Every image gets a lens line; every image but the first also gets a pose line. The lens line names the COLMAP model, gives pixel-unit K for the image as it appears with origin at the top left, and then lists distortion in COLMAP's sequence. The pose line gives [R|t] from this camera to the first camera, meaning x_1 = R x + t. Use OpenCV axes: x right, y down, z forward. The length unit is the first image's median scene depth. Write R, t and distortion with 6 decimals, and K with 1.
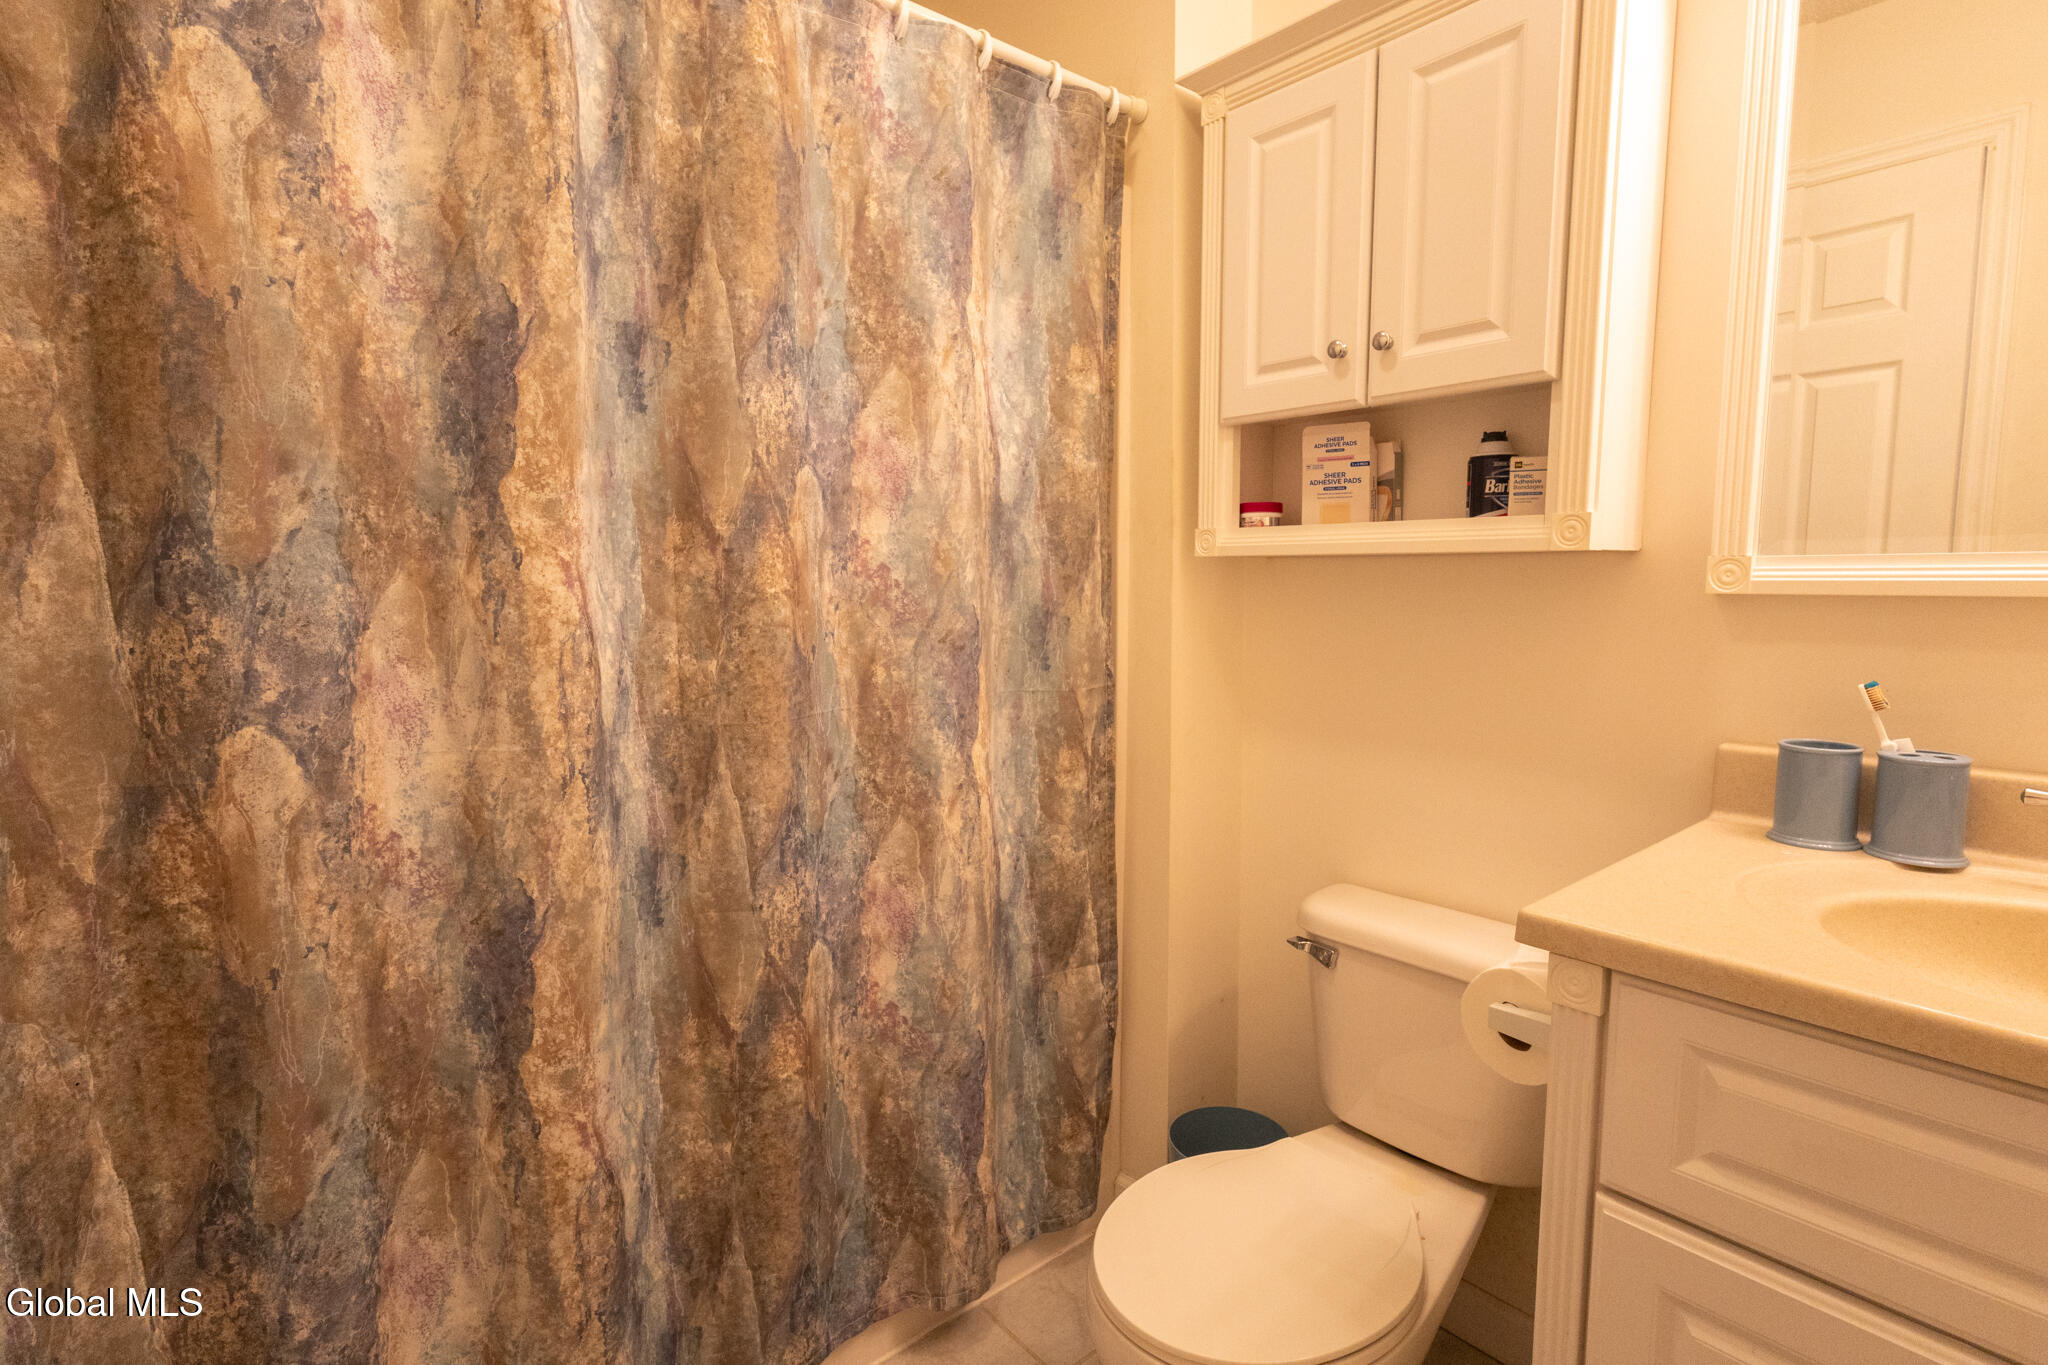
lens RADIAL K [[984.6, 0, 1026.4], [0, 984.6, 676.6], [0, 0, 1]] dist [-0.000240, 0.000084]
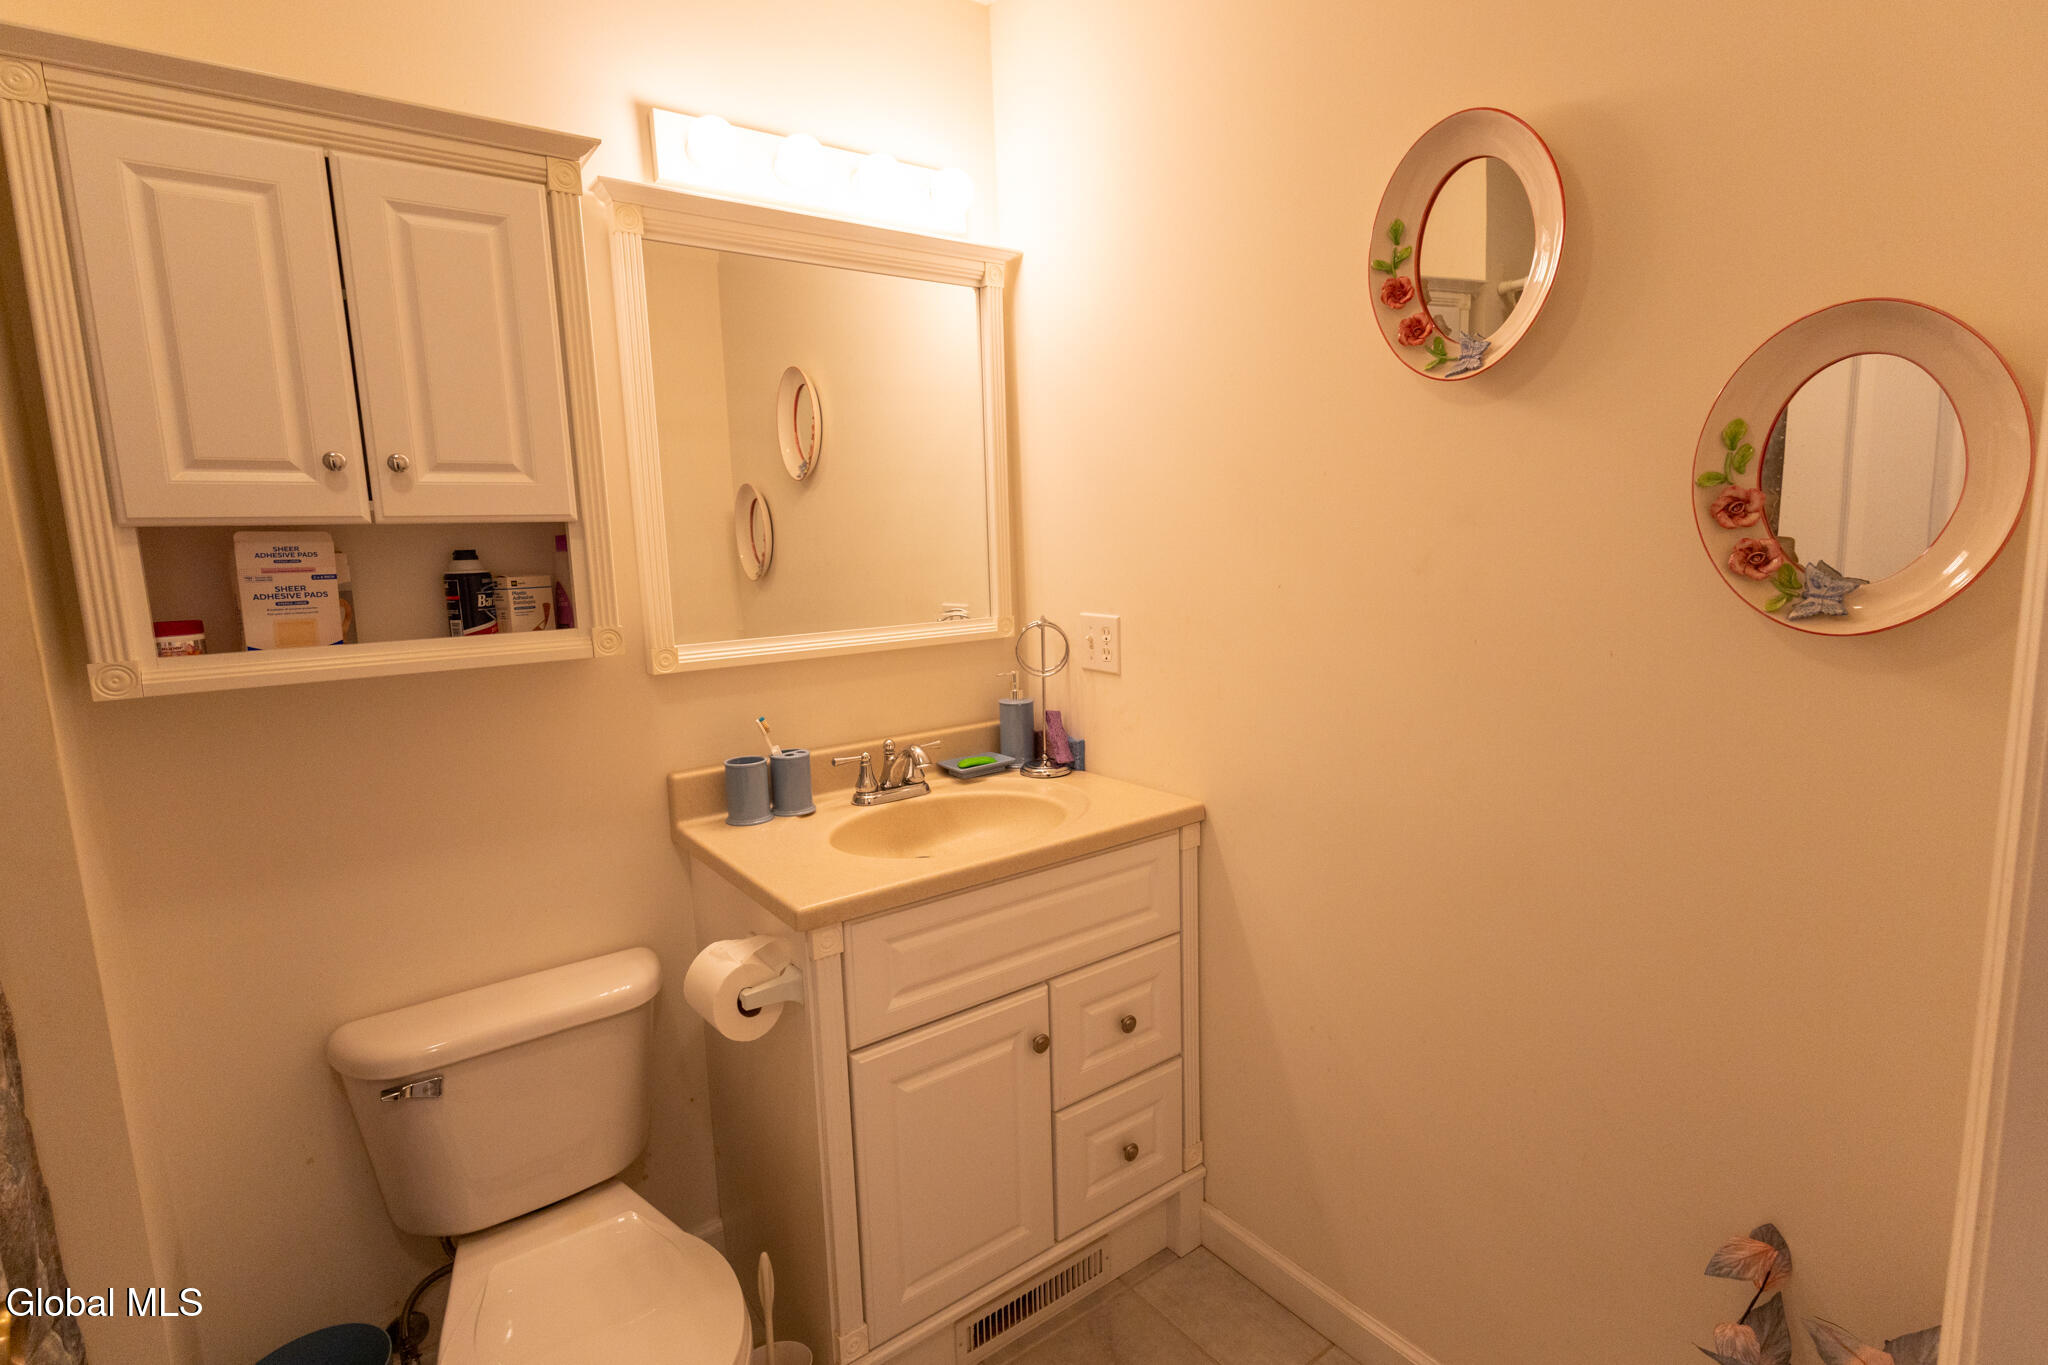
lens RADIAL K [[952.1, 0, 1019.8], [0, 952.1, 683.6], [0, 0, 1]] dist [0.001709, 0.000766]
pose [[0.091403, -0.140741, 0.985818, -0.499548], [0.140937, 0.981826, 0.127103, -0.140562], [-0.985790, 0.127320, 0.109577, 0.274401]]
